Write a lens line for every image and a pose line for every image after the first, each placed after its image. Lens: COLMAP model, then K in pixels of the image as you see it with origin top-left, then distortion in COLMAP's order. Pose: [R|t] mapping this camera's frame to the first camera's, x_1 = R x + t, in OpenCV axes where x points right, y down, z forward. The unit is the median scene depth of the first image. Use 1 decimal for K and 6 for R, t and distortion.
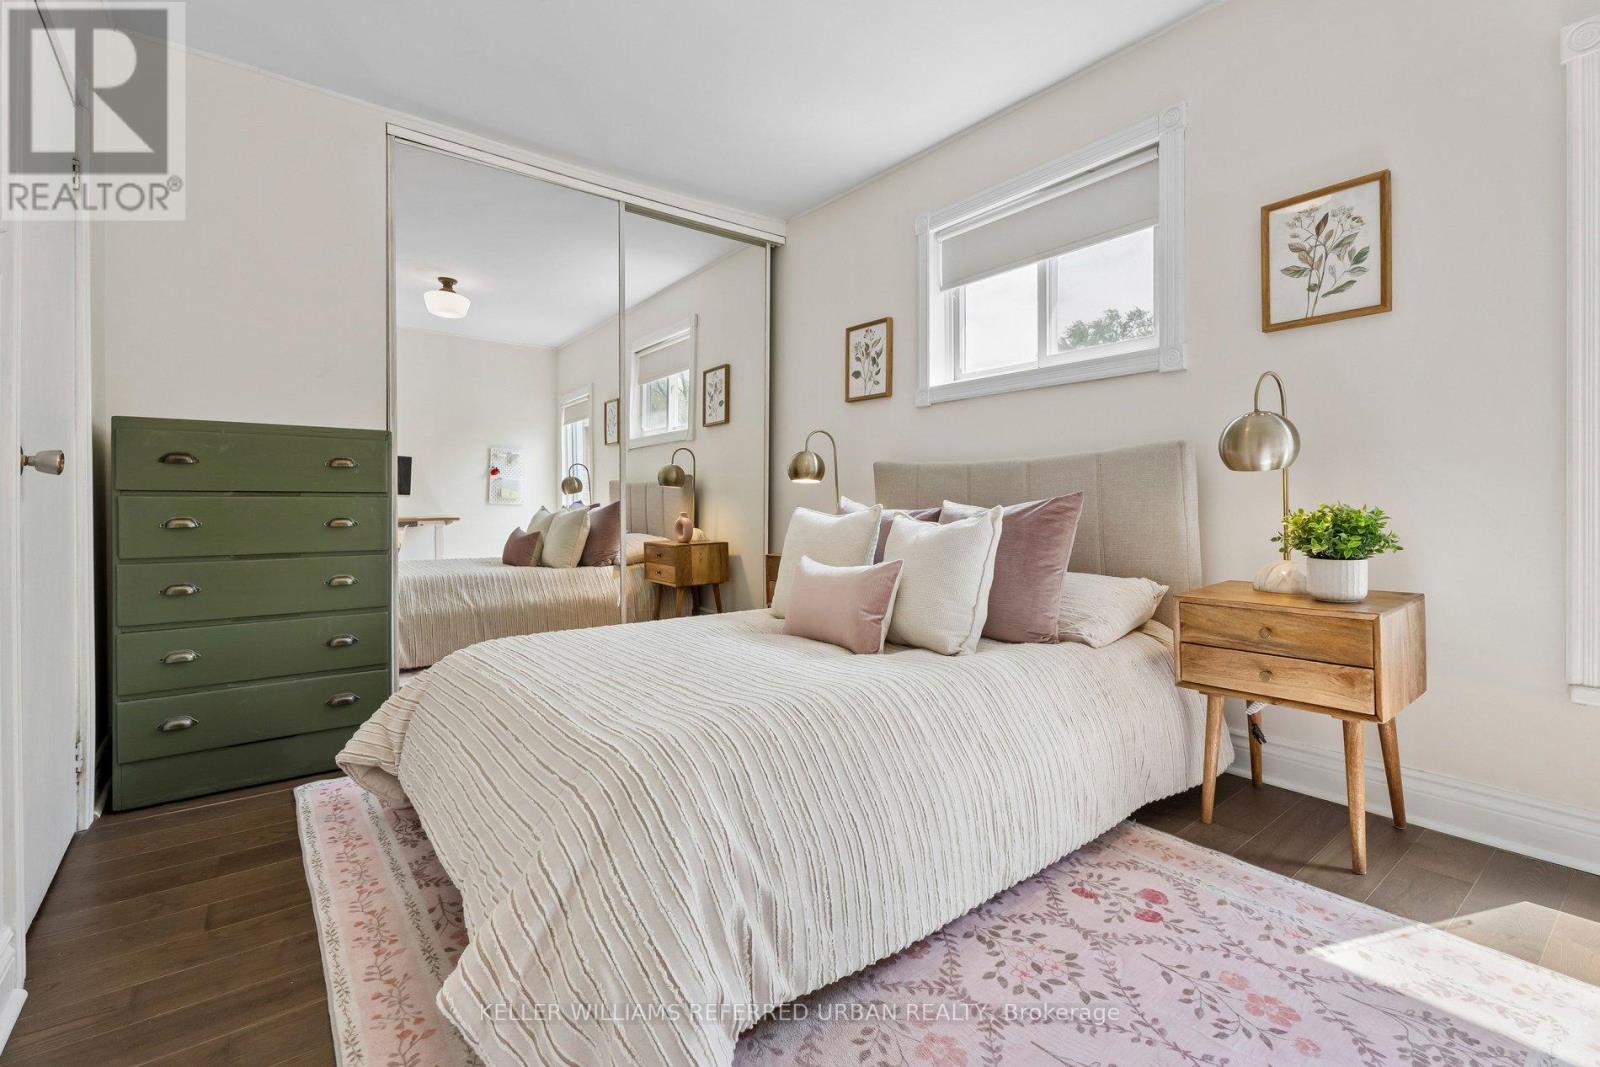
lens RADIAL K [[716.0, 0, 795.2], [0, 716.0, 507.6], [0, 0, 1]] dist [0.001966, 0.000737]
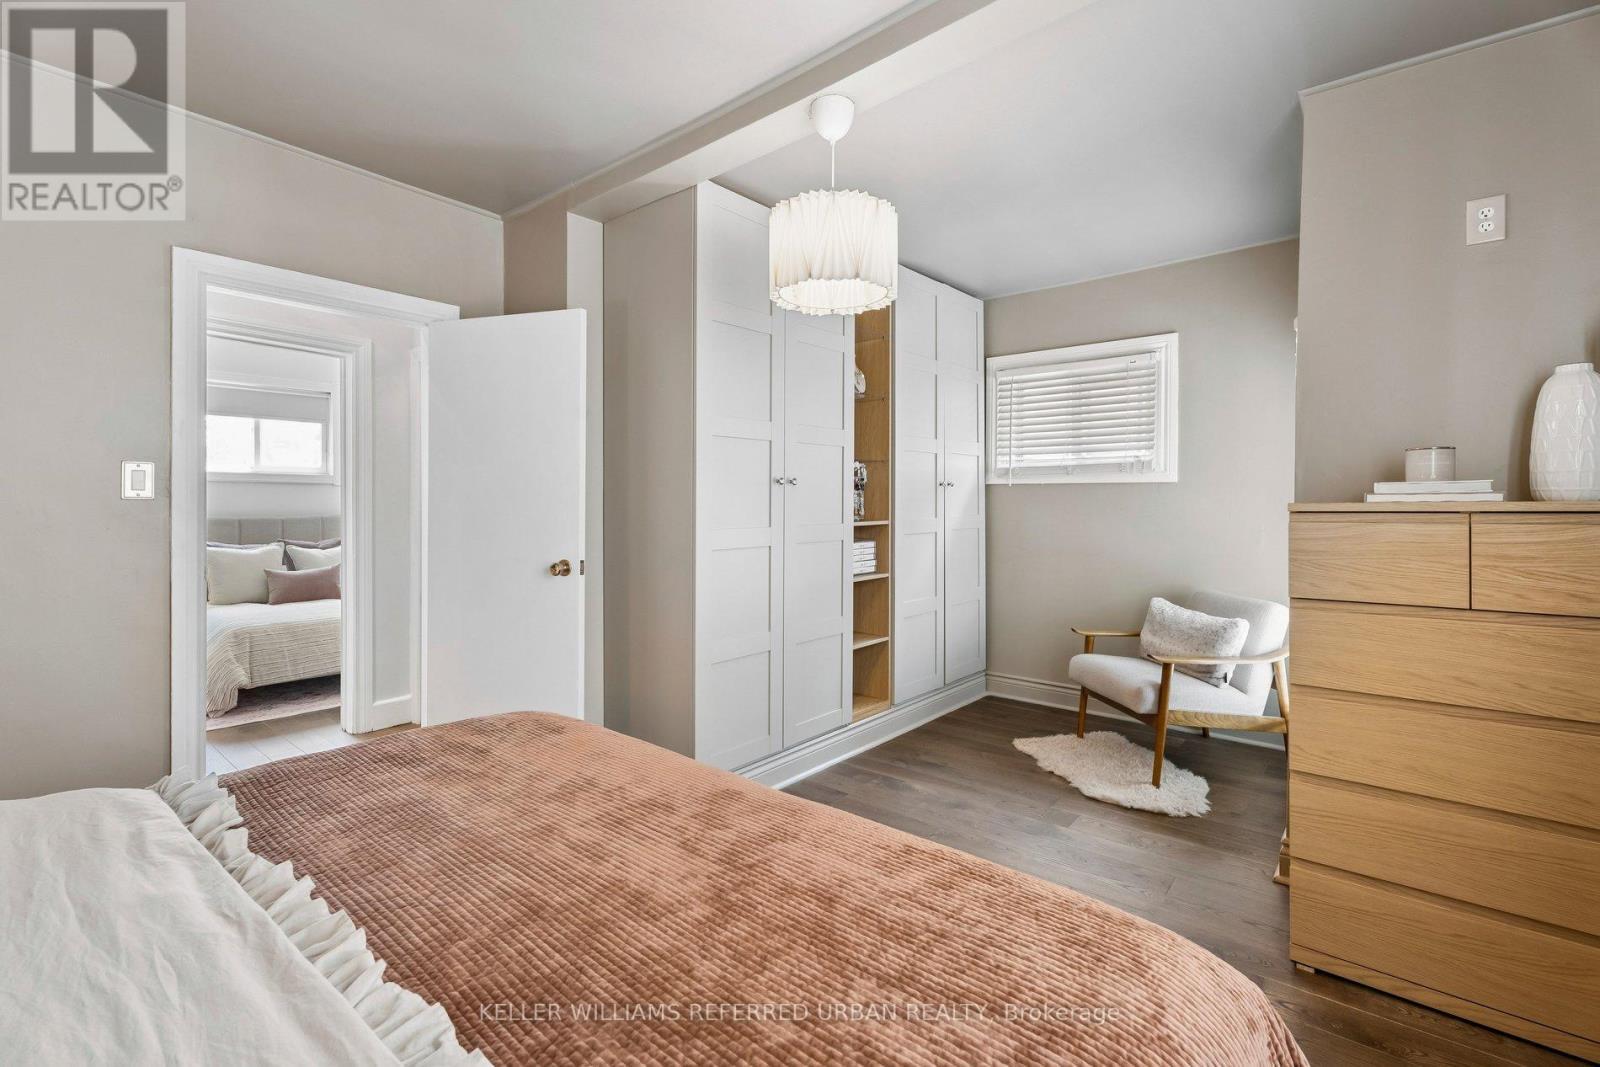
lens RADIAL K [[716.0, 0, 792.4], [0, 716.0, 515.9], [0, 0, 1]] dist [0.001966, 0.000737]
pose [[-0.215248, -0.000436, 0.976559, -2.016974], [0.005420, 0.999984, 0.001641, -0.065695], [-0.976544, 0.005646, -0.215242, -0.038823]]
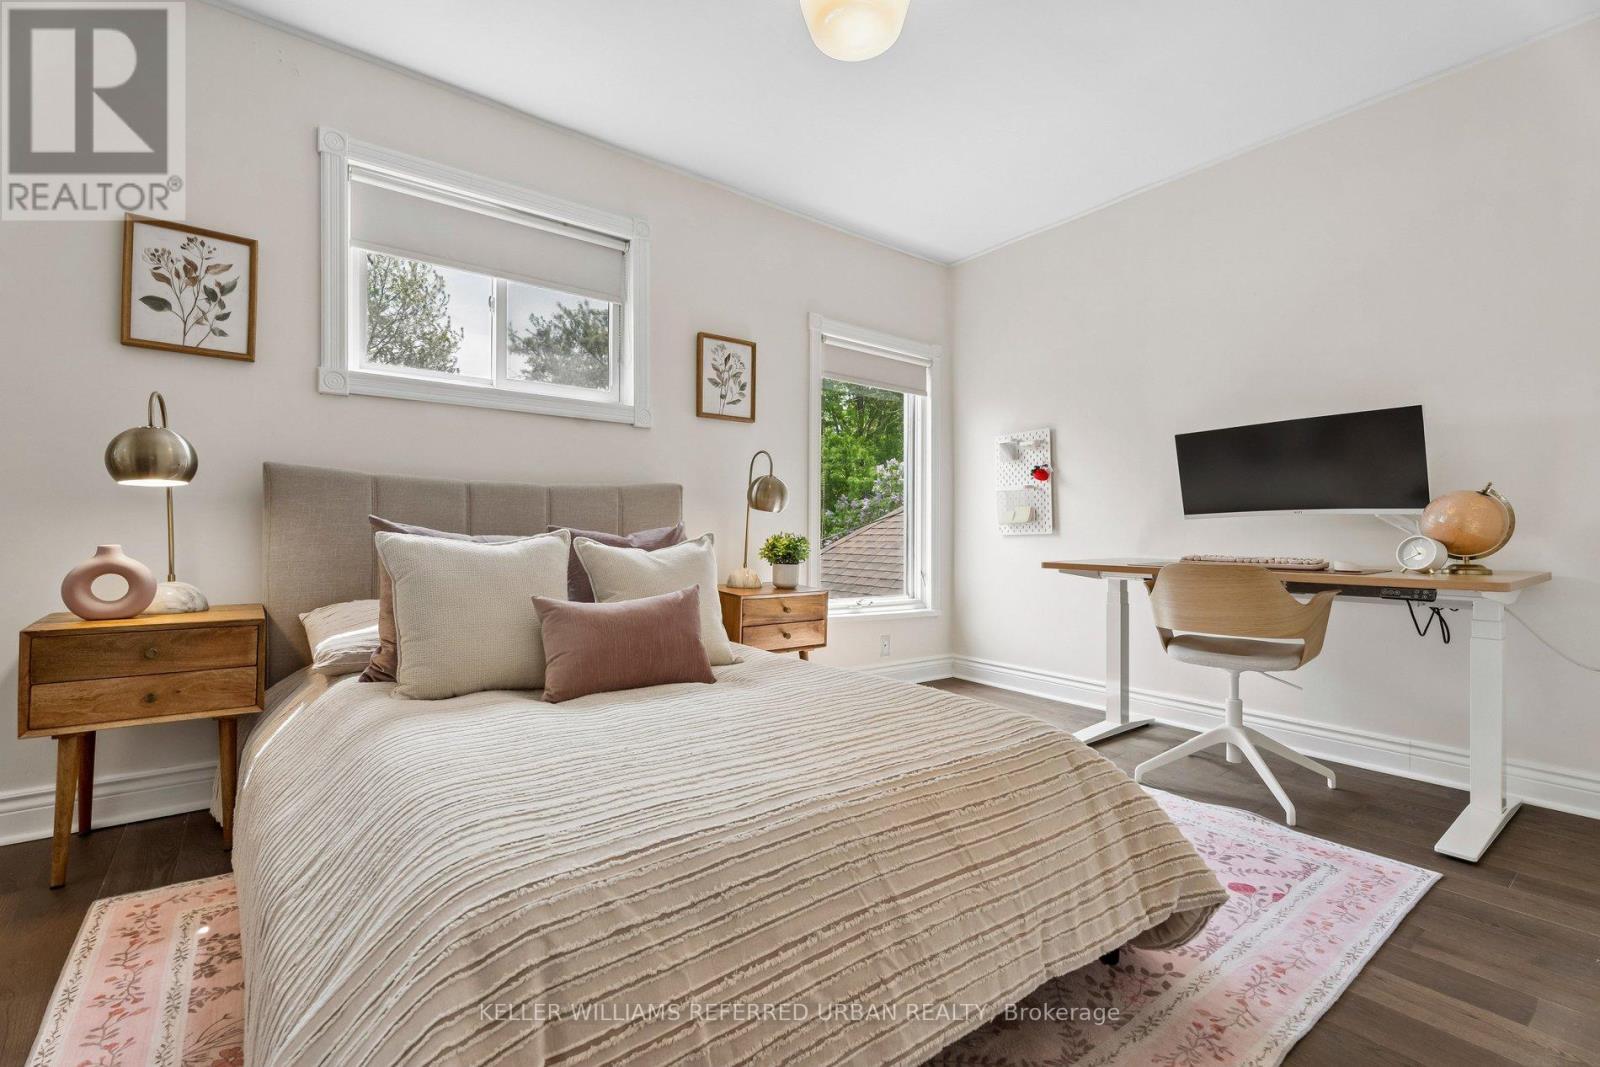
lens RADIAL K [[716.0, 0, 797.0], [0, 716.0, 539.1], [0, 0, 1]] dist [0.001966, 0.000737]
pose [[0.001143, 0.015231, 0.999883, -0.628767], [0.010490, 0.999829, -0.015242, 0.023563], [-0.999944, 0.010506, 0.000983, 0.624930]]
